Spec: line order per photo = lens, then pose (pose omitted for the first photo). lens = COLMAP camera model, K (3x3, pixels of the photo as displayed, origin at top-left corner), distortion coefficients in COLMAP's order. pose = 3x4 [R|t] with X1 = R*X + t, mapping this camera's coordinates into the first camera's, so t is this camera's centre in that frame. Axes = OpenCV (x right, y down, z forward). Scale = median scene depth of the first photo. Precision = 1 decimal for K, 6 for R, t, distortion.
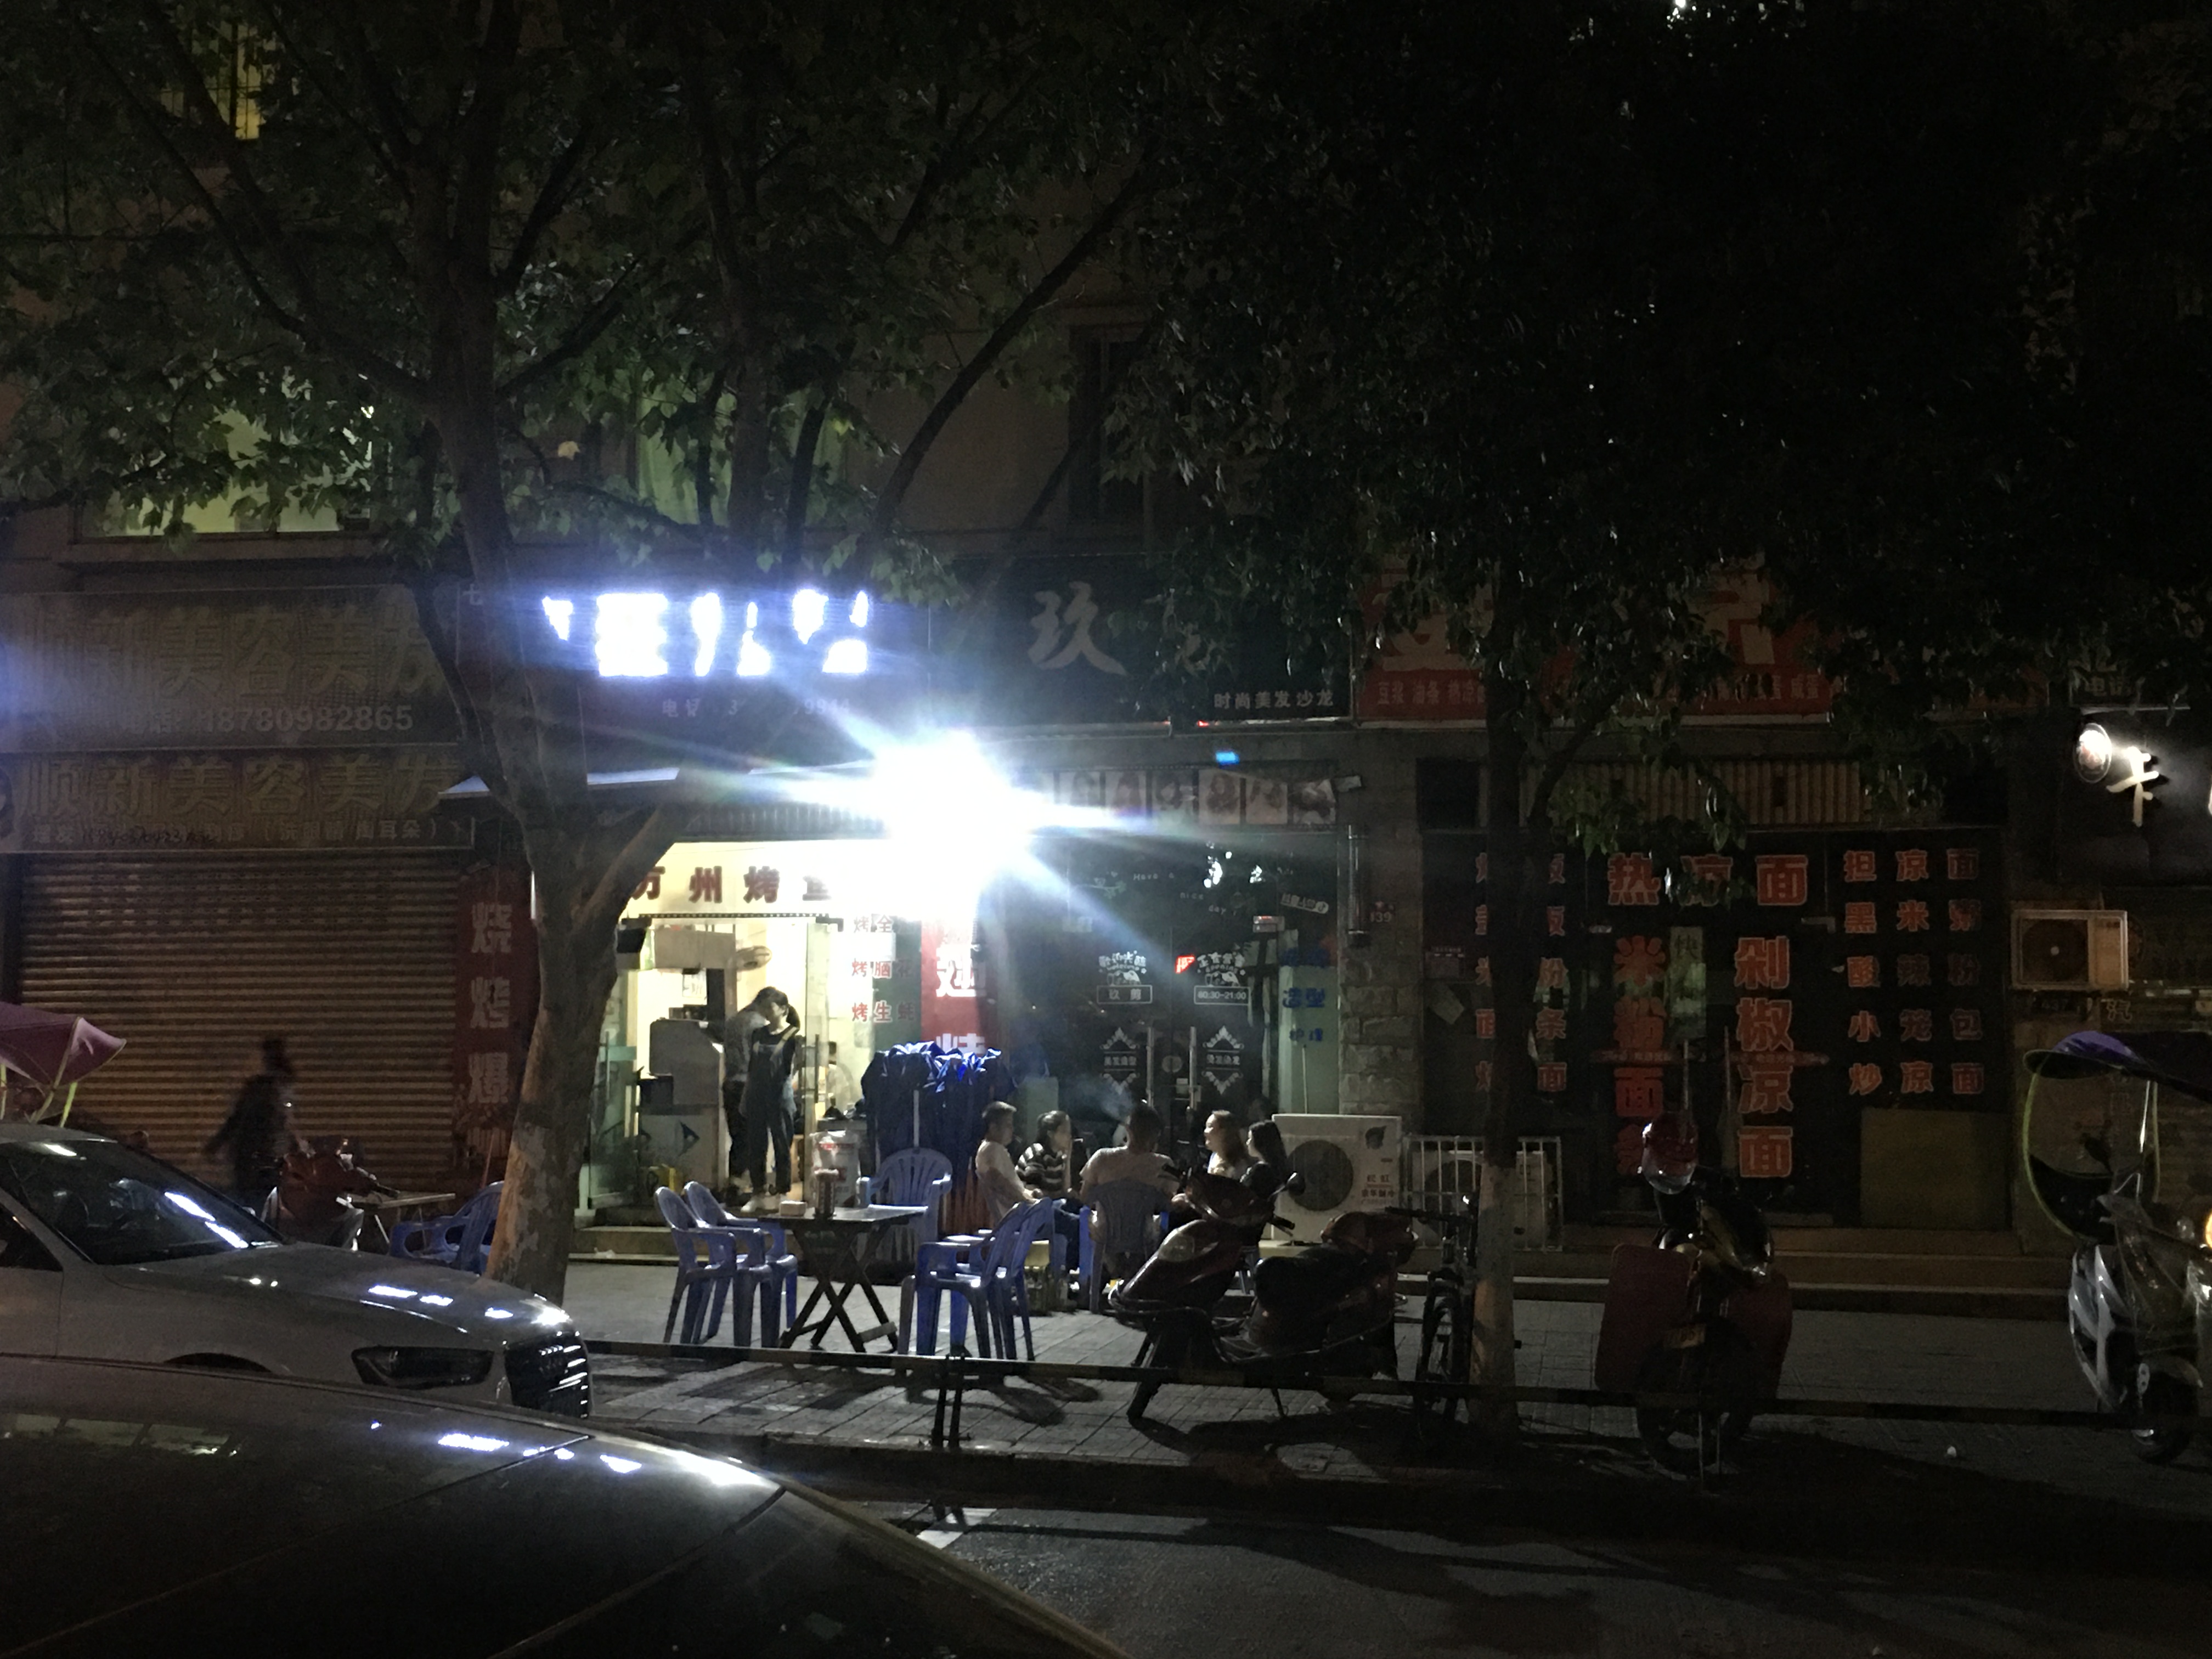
lens RADIAL K [[2765.5, 0, 1106.0], [0, 2765.5, 825.5], [0, 0, 1]] dist [0.067164, 0.000000]
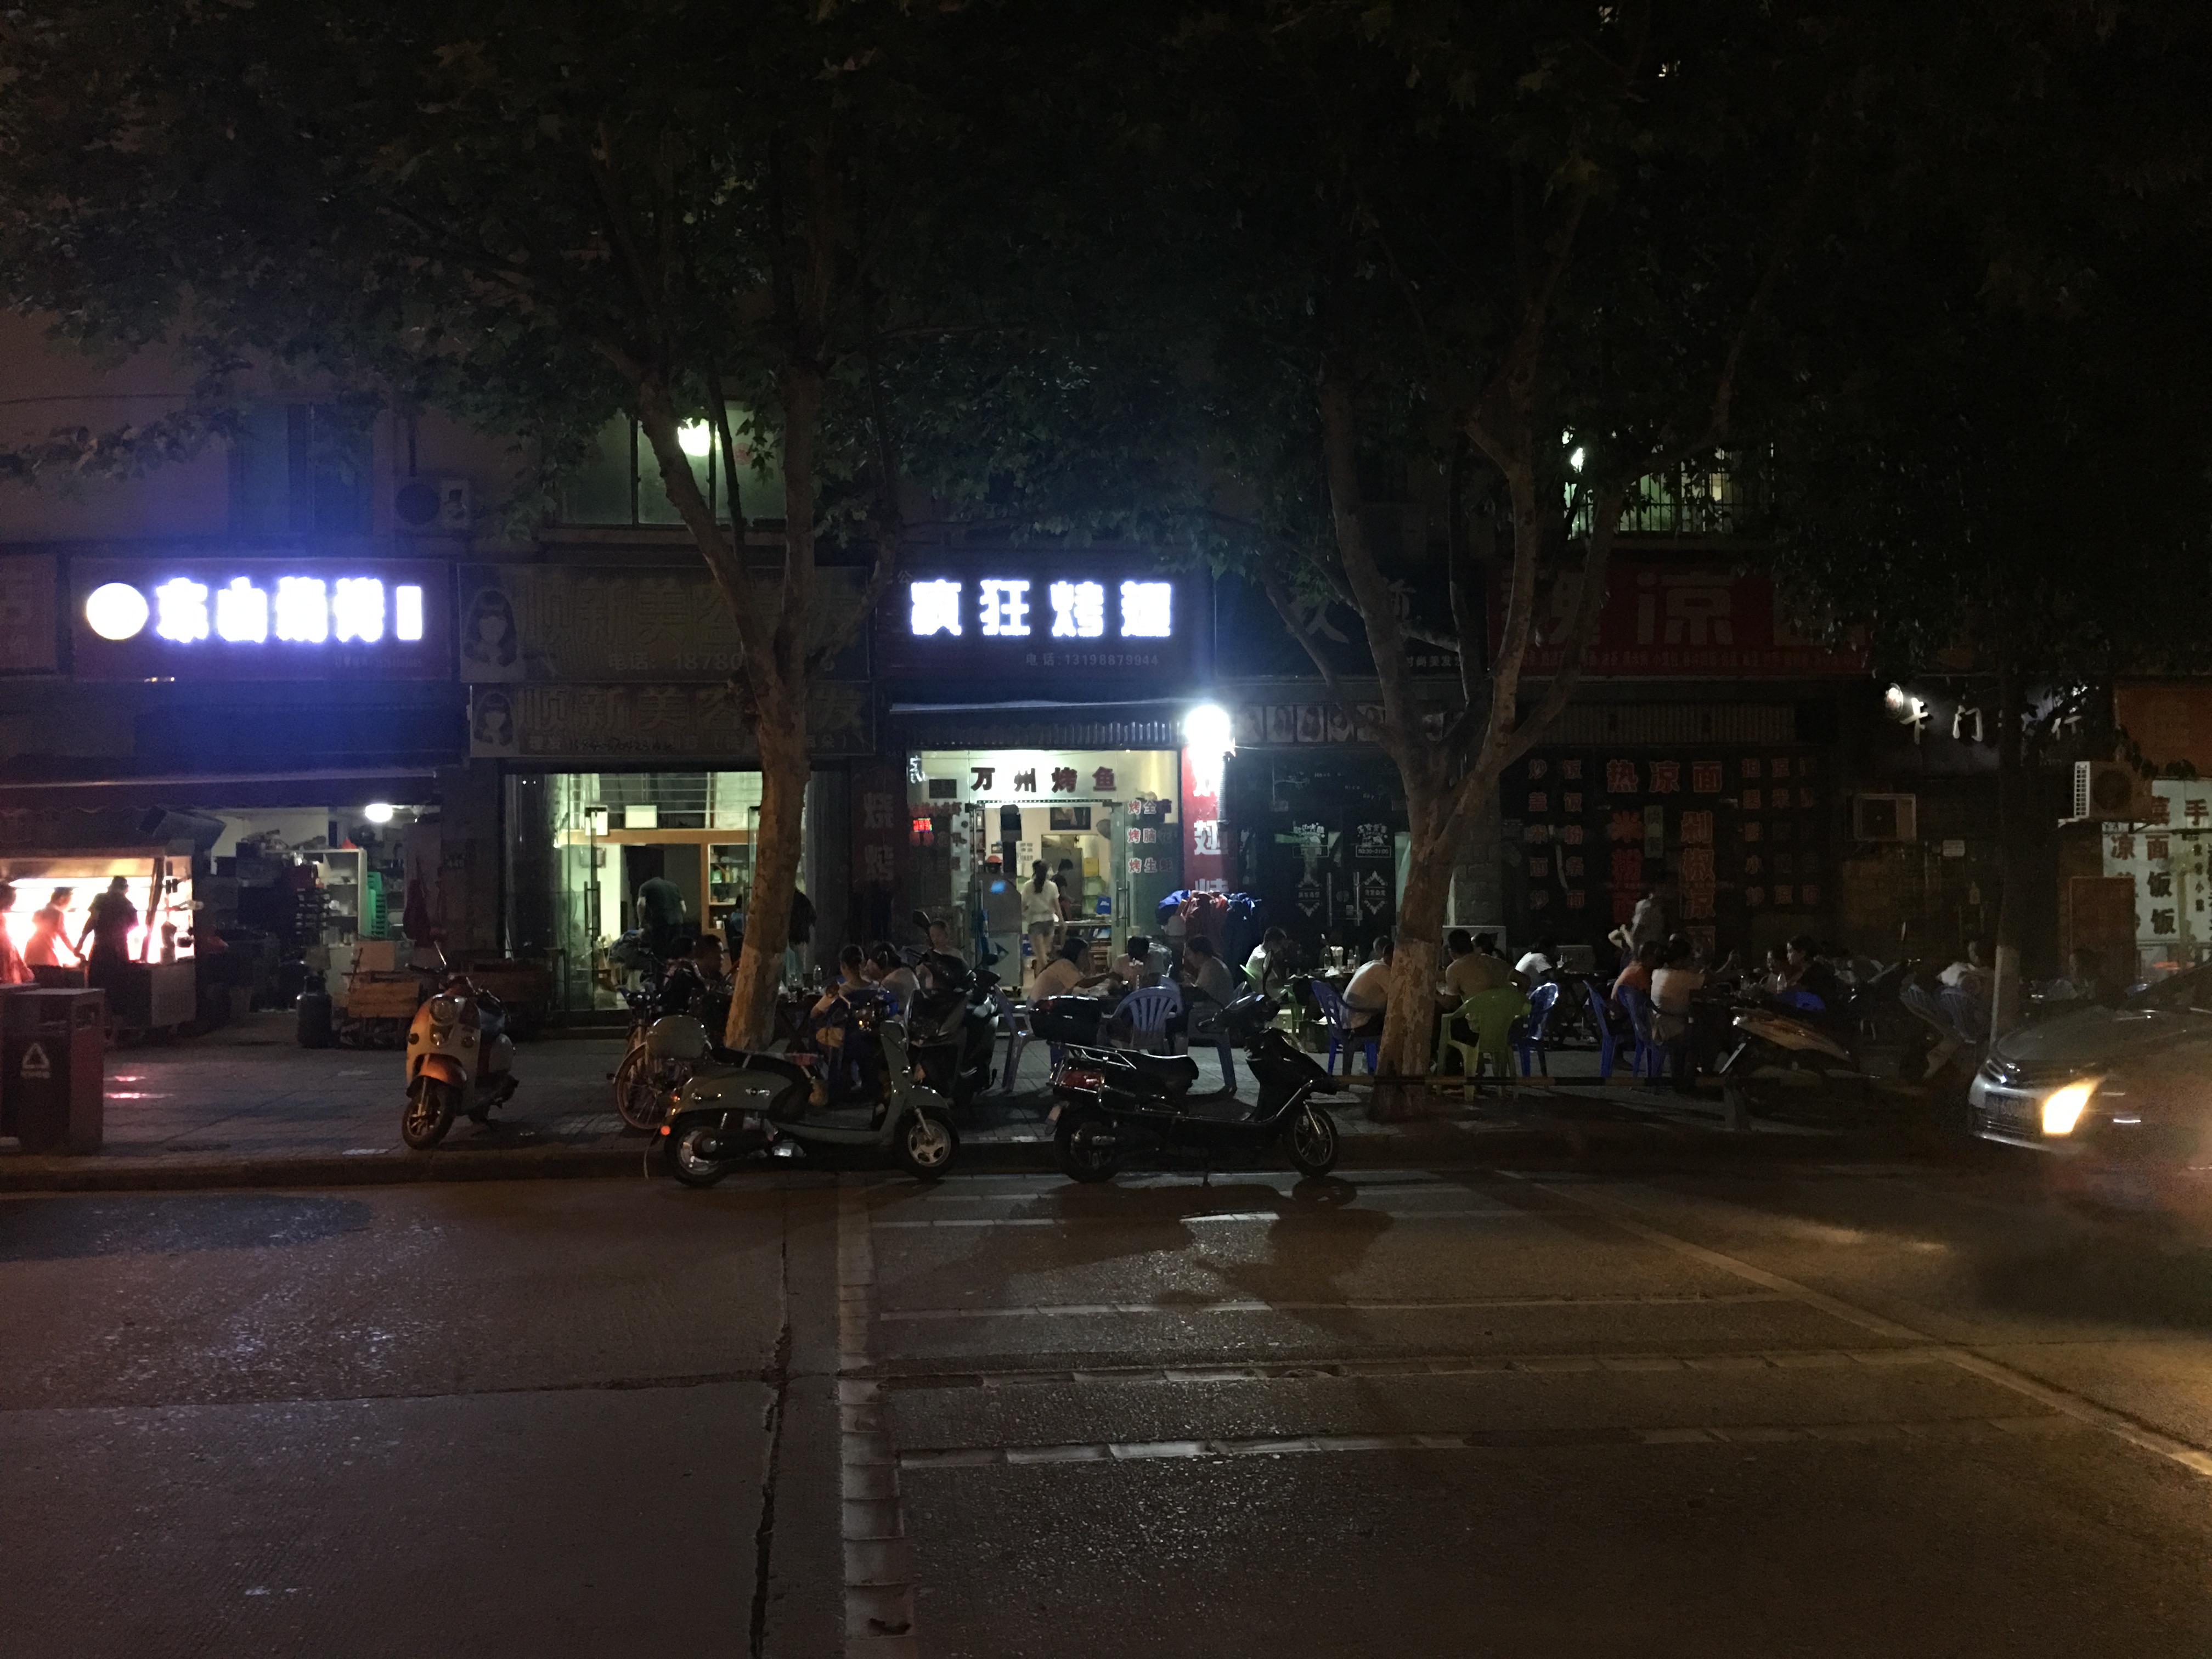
lens RADIAL K [[1852.2, 0, 1106.0], [0, 1852.2, 833.8], [0, 0, 1]] dist [0.062758, 0.002689]
pose [[0.951008, -0.009280, 0.309027, -0.435044], [-0.005434, 0.998893, 0.046720, 0.003815], [-0.309118, -0.046110, 0.949905, 0.059454]]
